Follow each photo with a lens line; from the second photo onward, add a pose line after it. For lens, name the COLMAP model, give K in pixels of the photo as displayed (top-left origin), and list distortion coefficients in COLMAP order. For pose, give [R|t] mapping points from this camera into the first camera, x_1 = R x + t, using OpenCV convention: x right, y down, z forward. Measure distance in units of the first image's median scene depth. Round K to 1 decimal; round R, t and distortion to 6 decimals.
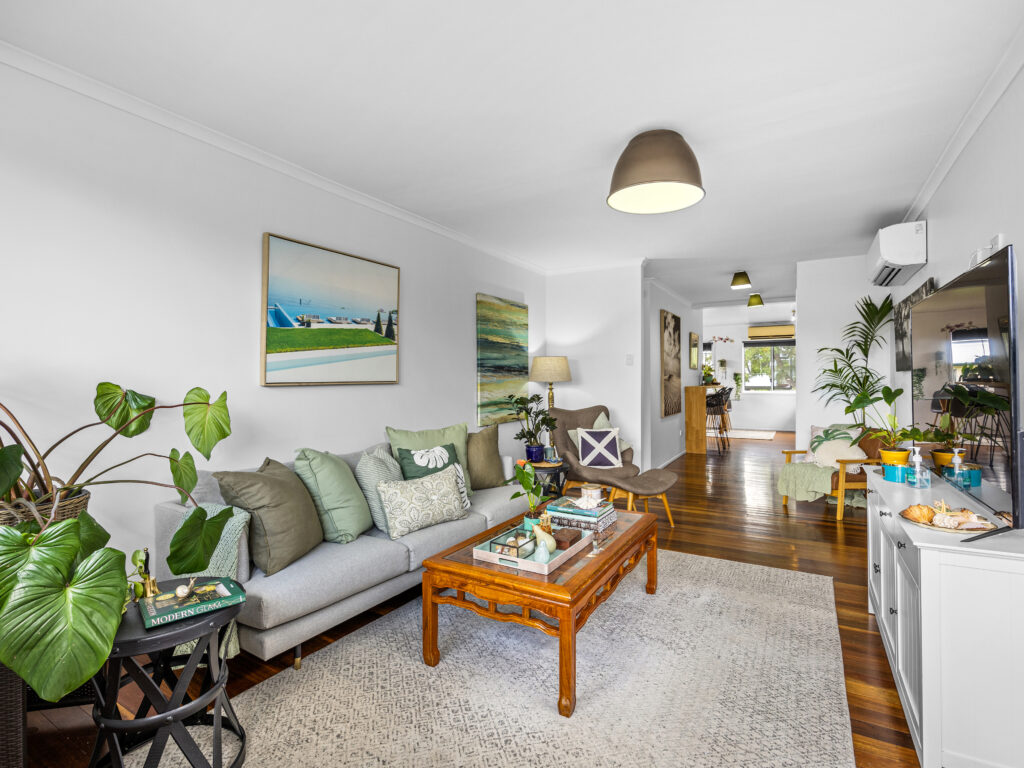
lens RADIAL K [[498.5, 0, 514.2], [0, 498.5, 379.7], [0, 0, 1]] dist [-0.002175, 0.000001]
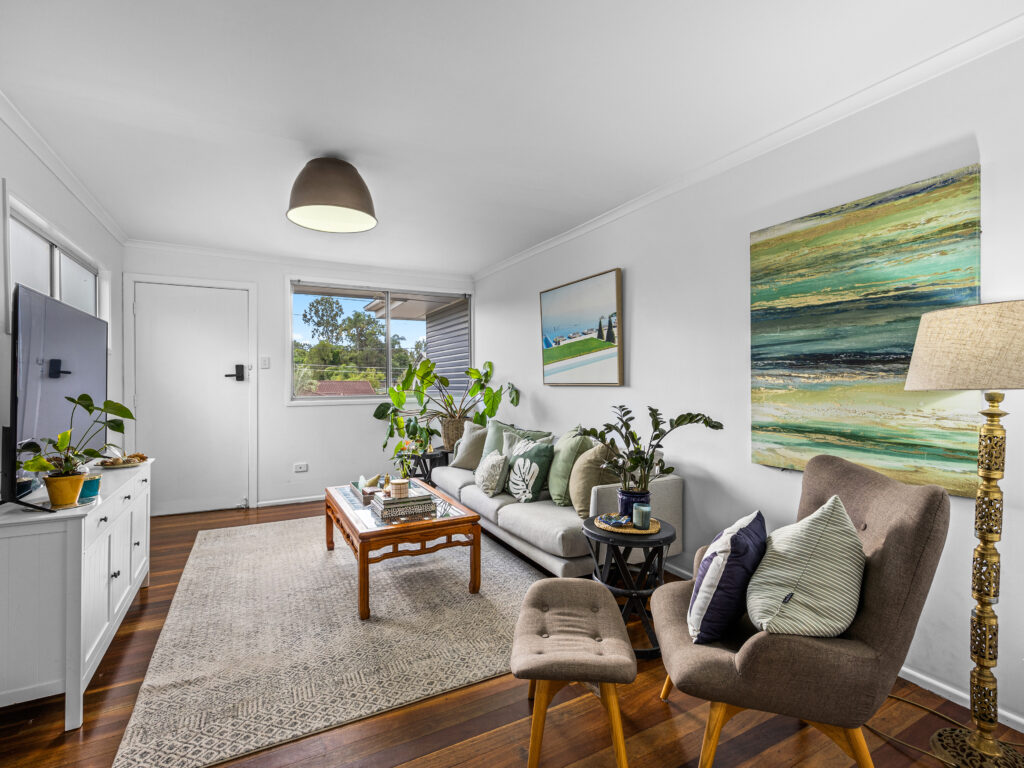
lens RADIAL K [[468.6, 0, 508.1], [0, 468.6, 382.6], [0, 0, 1]] dist [0.003819, 0.000777]
pose [[-0.515212, 0.005214, -0.857047, 0.691956], [0.000363, 0.999983, 0.005866, -0.003927], [0.857063, 0.002712, -0.515205, 1.318518]]
